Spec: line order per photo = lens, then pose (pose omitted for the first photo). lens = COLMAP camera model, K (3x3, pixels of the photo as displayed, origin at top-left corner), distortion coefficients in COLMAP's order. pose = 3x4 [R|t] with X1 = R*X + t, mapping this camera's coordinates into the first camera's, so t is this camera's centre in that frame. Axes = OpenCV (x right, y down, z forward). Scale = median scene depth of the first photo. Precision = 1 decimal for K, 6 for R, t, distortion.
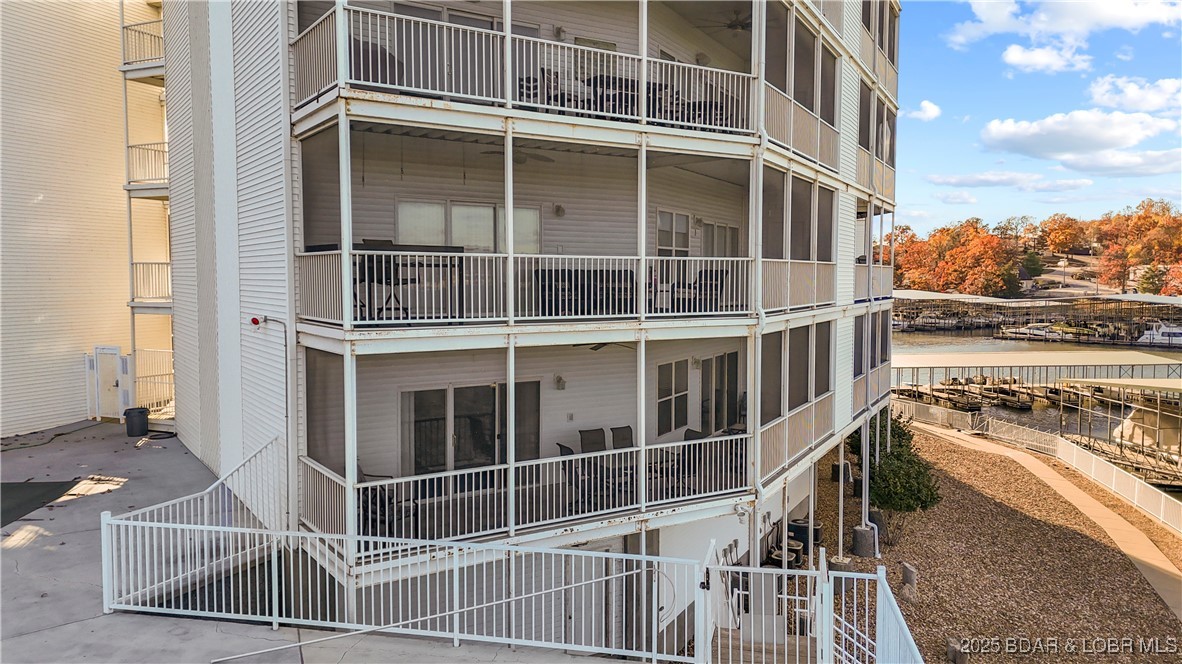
lens RADIAL K [[879.7, 0, 586.8], [0, 879.7, 328.7], [0, 0, 1]] dist [0.094455, -0.113075]
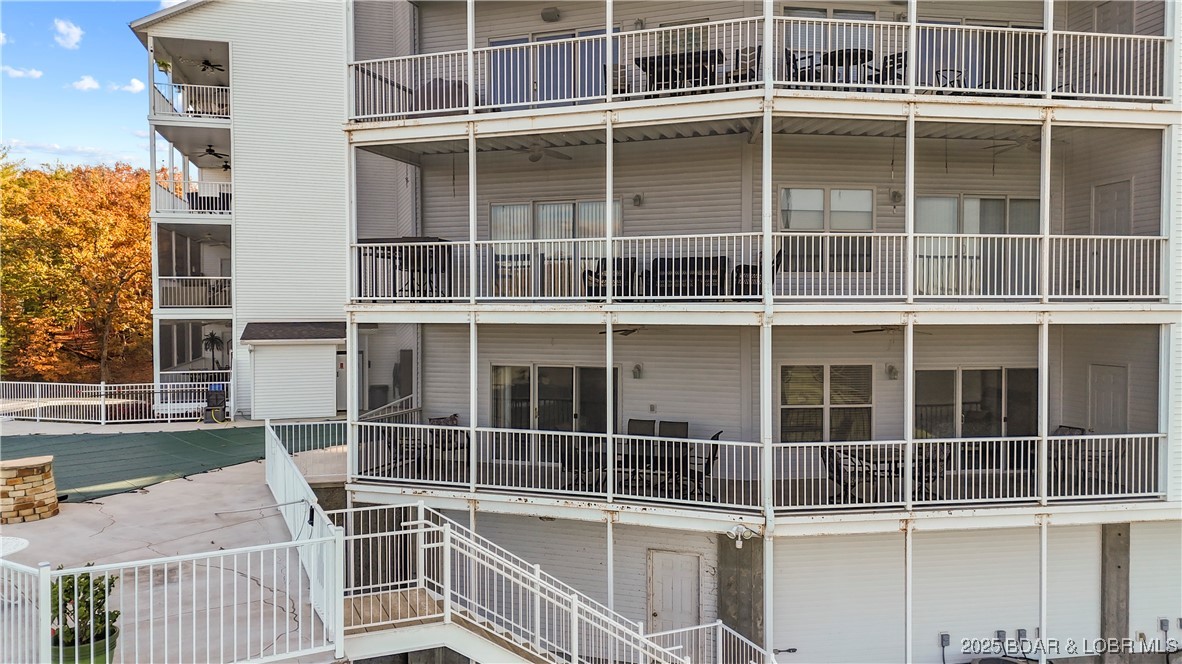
lens RADIAL K [[866.7, 0, 592.2], [0, 866.7, 329.8], [0, 0, 1]] dist [0.097445, -0.107490]
pose [[0.611219, 0.016669, -0.791286, 0.706767], [-0.046798, 0.998790, -0.015108, 0.030720], [0.790077, 0.046265, 0.611259, 0.350221]]
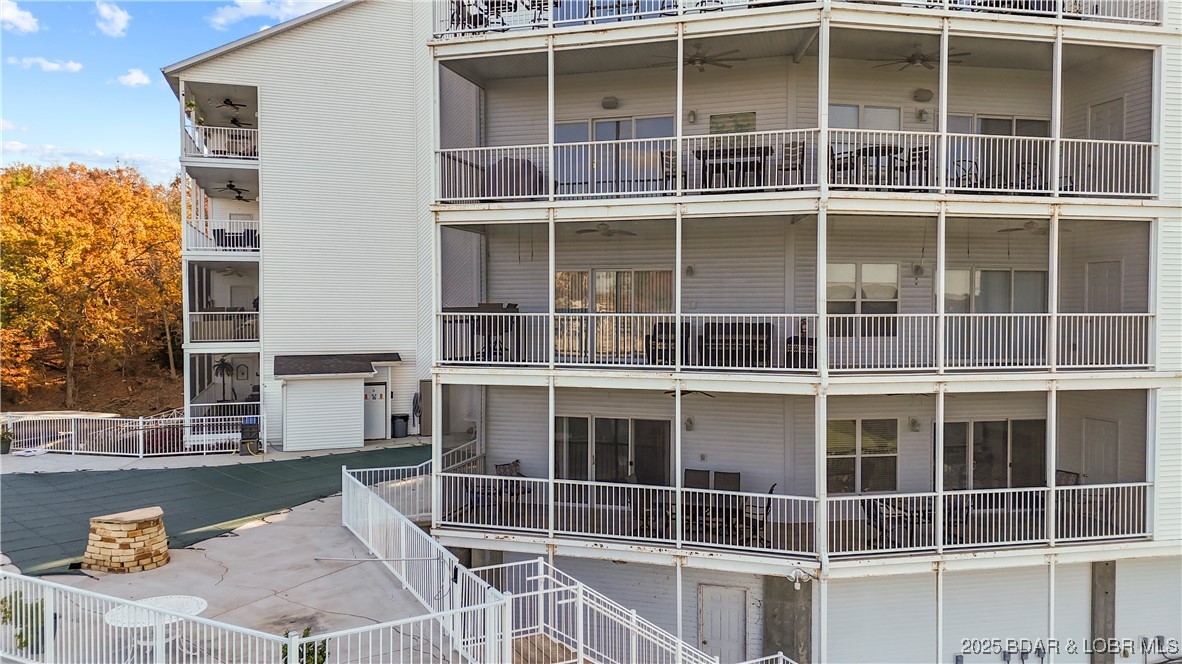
lens RADIAL K [[866.7, 0, 592.2], [0, 866.7, 329.8], [0, 0, 1]] dist [0.097445, -0.107490]
pose [[0.651703, 0.017502, -0.758272, 0.711537], [-0.046448, 0.998778, -0.016867, -0.033603], [0.757051, 0.046212, 0.651720, 0.181875]]
